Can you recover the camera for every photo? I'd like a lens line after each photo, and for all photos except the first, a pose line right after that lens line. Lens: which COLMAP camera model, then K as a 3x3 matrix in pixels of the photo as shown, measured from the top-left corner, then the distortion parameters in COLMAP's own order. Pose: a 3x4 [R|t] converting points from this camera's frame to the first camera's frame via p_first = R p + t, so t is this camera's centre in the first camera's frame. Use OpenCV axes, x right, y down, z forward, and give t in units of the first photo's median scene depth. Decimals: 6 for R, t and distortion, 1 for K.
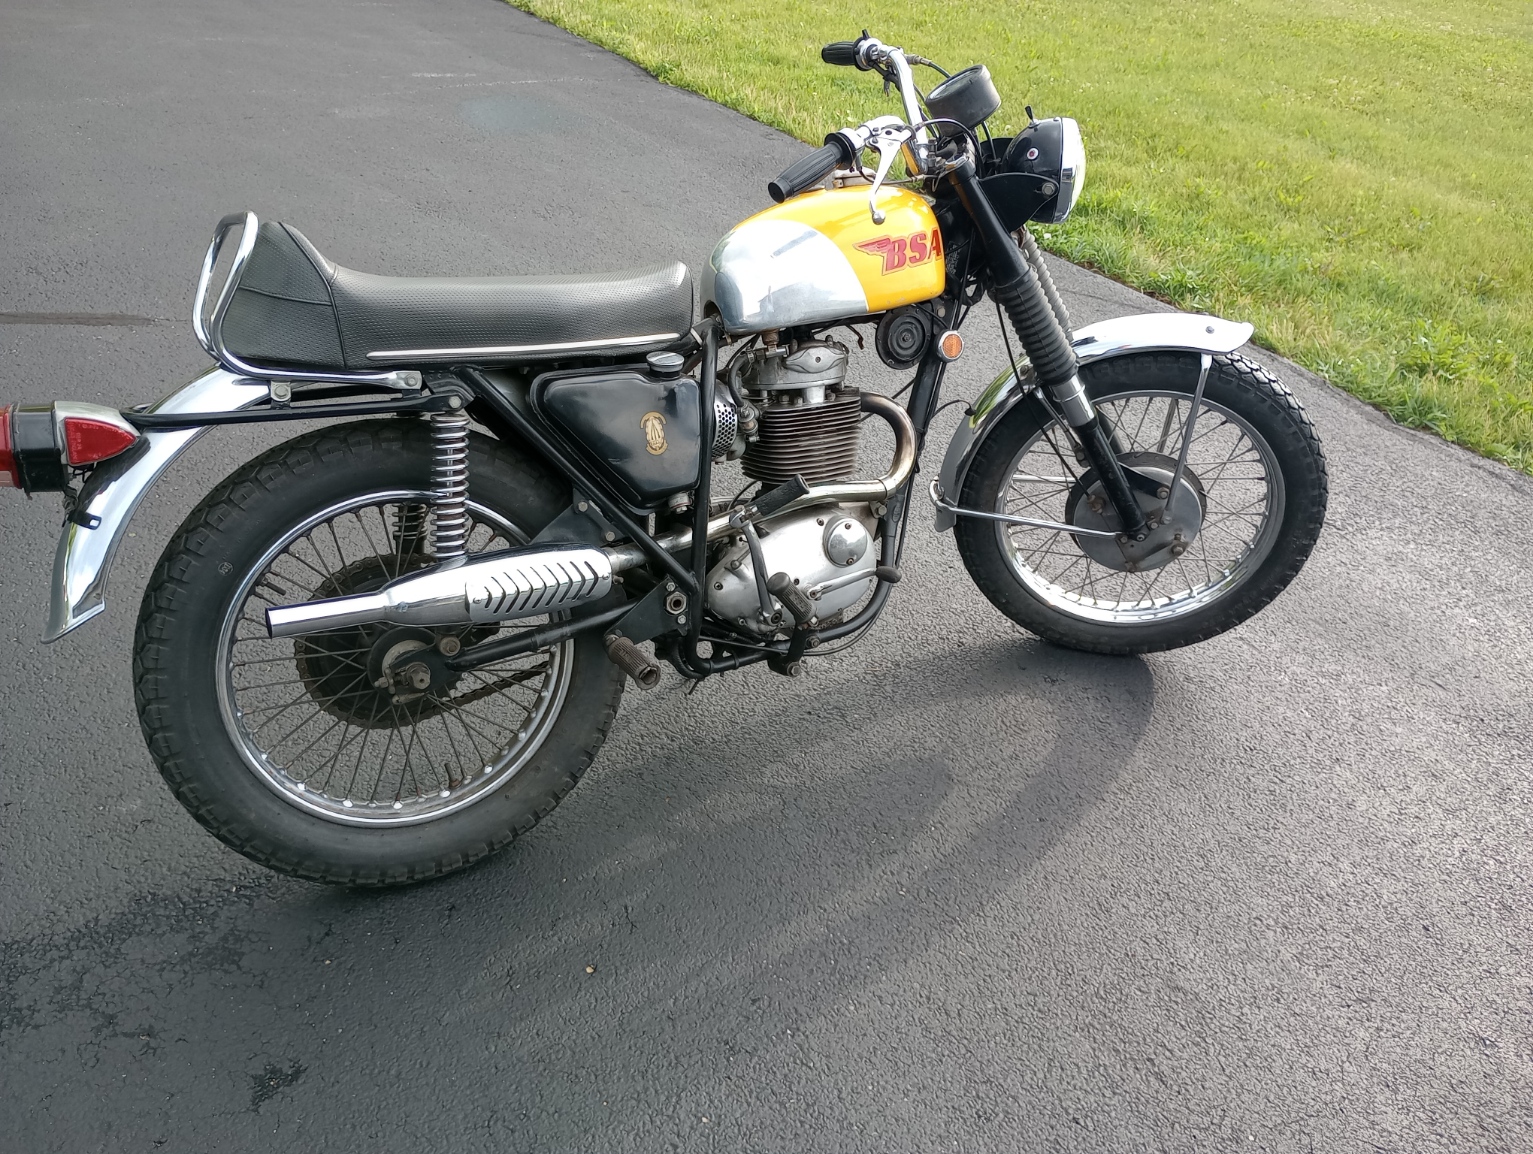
lens RADIAL K [[1200.7, 0, 766.5], [0, 1200.7, 578.5], [0, 0, 1]] dist [0.015825, -0.012625]
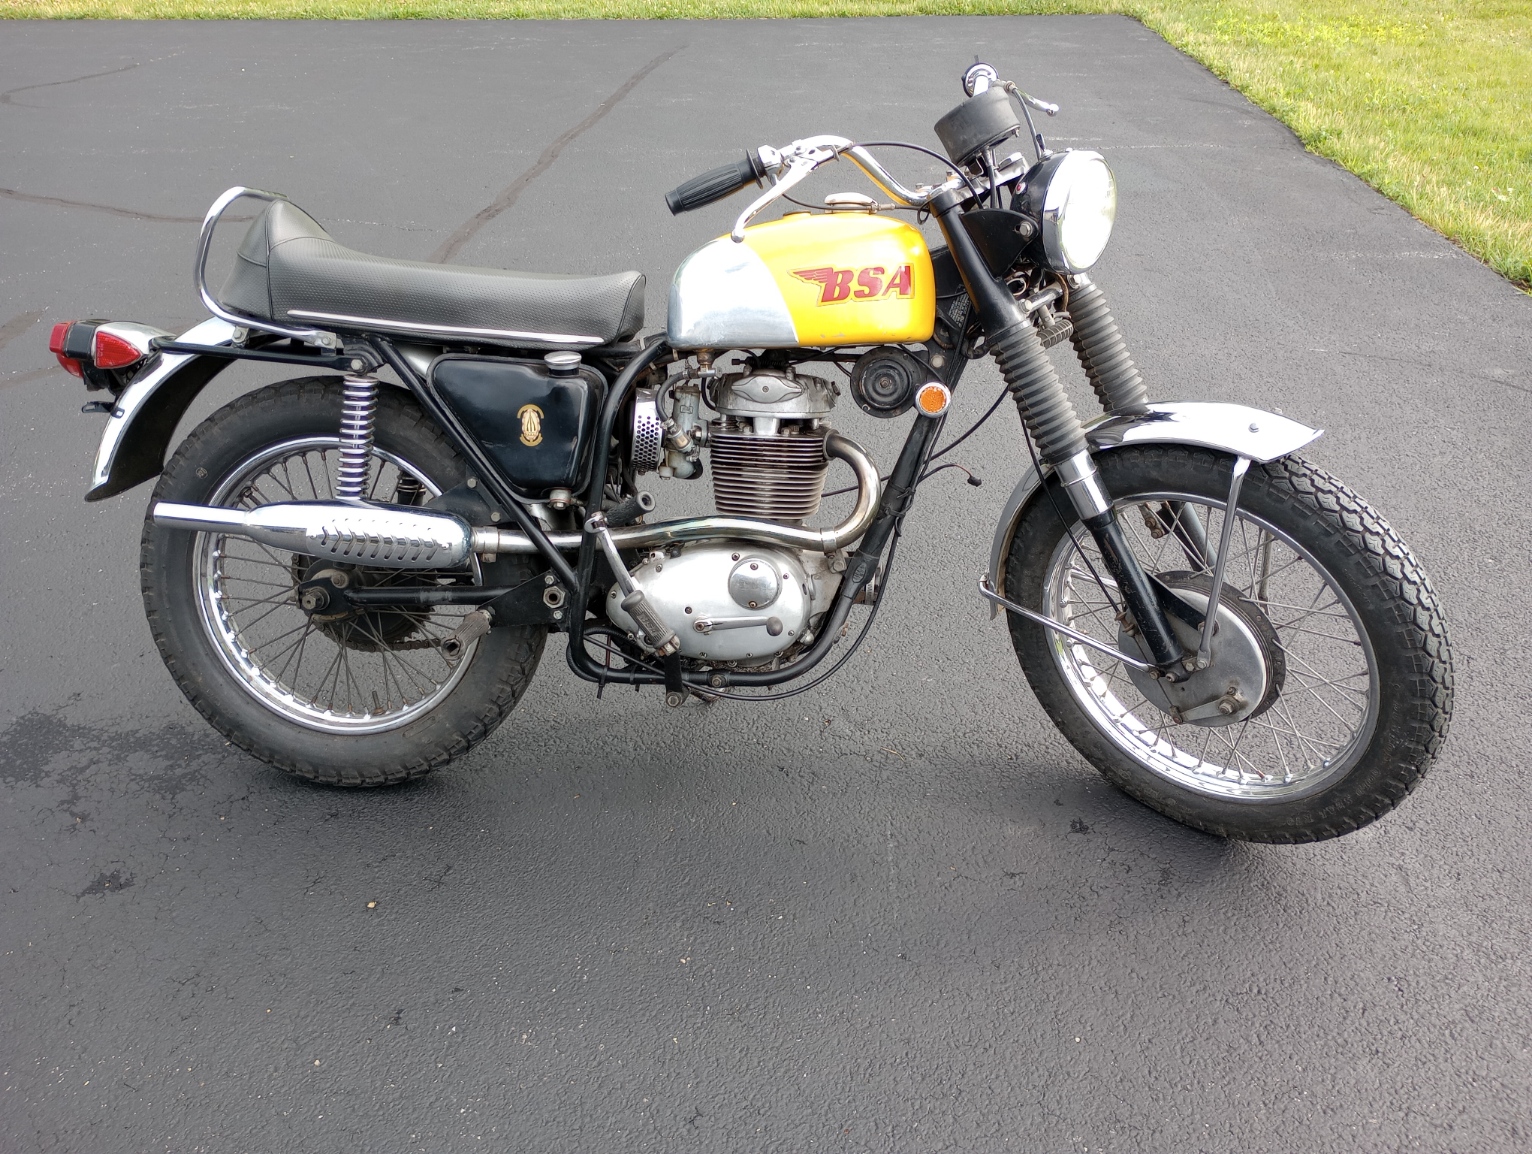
lens RADIAL K [[1199.9, 0, 752.9], [0, 1199.9, 575.4], [0, 0, 1]] dist [0.015825, -0.012625]
pose [[0.827465, 0.216273, -0.518197, 0.566786], [-0.243985, 0.969661, 0.015095, -0.052047], [0.505740, 0.113942, 0.855128, 0.203929]]
